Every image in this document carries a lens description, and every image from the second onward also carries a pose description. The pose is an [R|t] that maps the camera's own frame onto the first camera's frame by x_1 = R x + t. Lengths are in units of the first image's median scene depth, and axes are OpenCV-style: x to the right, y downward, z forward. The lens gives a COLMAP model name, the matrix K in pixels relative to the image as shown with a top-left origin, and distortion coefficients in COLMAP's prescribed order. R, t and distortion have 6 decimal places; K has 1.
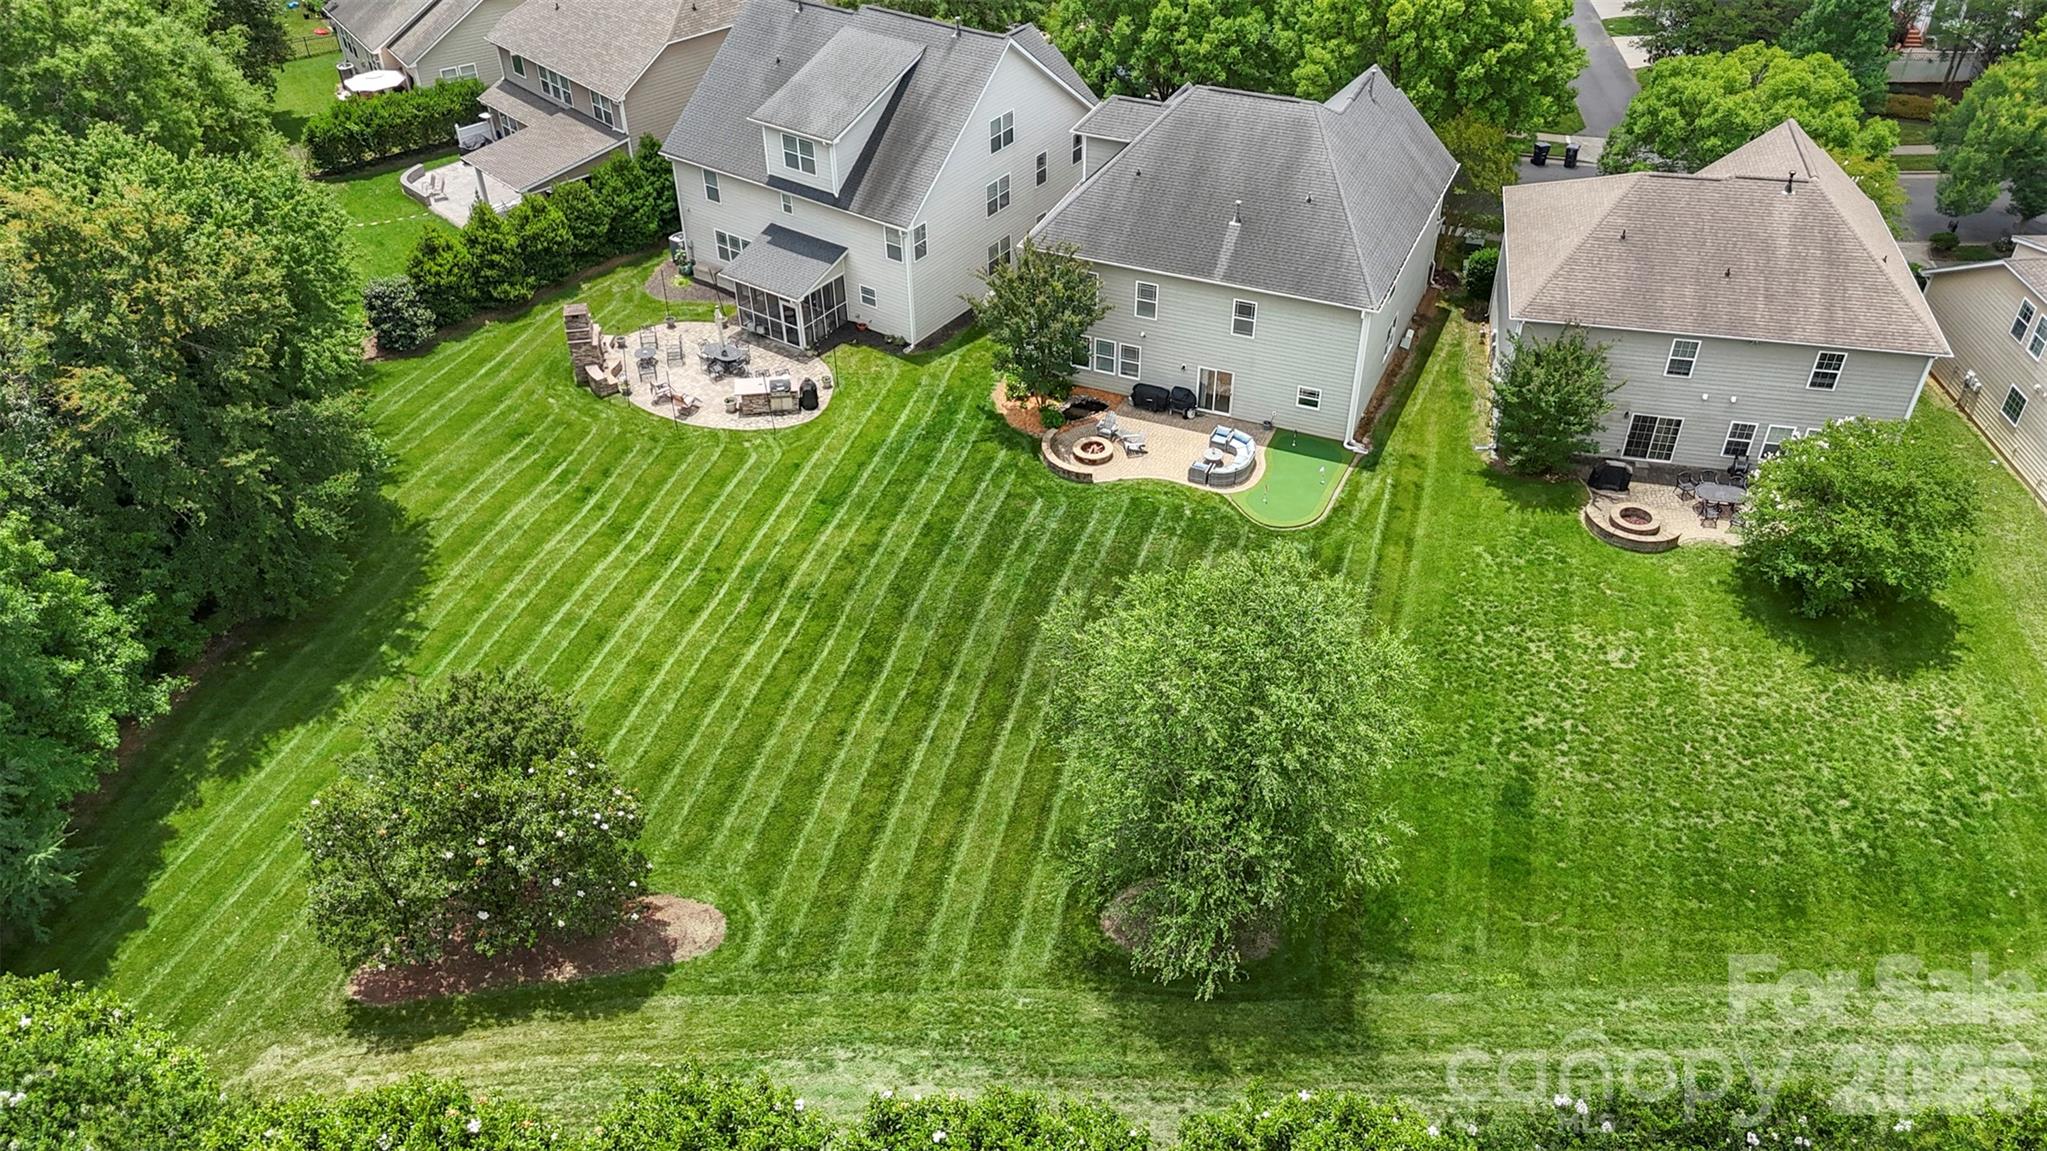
lens RADIAL K [[1436.6, 0, 1022.8], [0, 1436.6, 577.0], [0, 0, 1]] dist [0.004655, -0.000117]
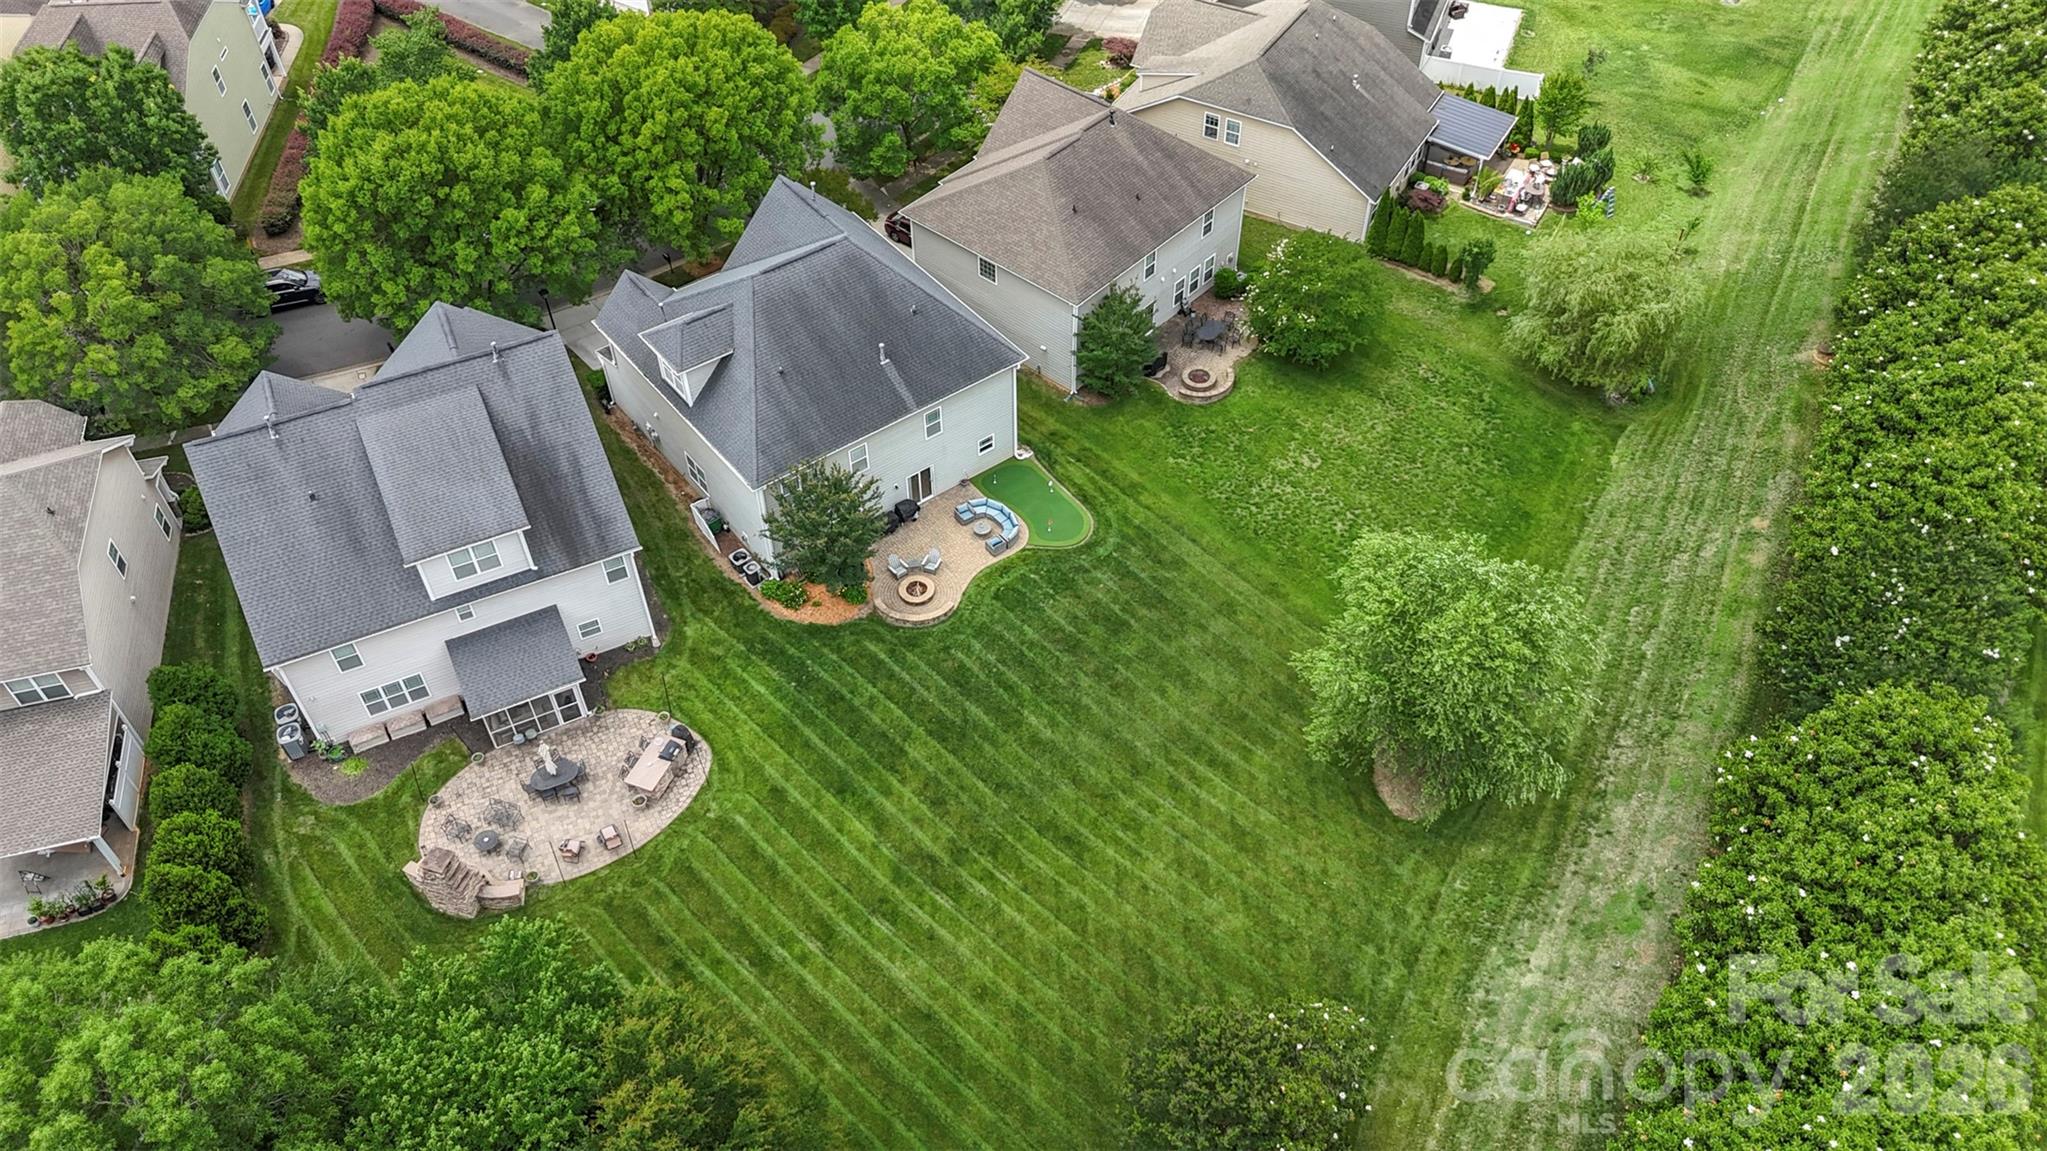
lens RADIAL K [[1436.6, 0, 1023.2], [0, 1436.6, 574.3], [0, 0, 1]] dist [0.004655, -0.000117]
pose [[0.485979, -0.637979, 0.597334, -0.587230], [0.542838, 0.755992, 0.365790, -0.473828], [-0.684946, 0.146489, 0.713715, 0.130850]]
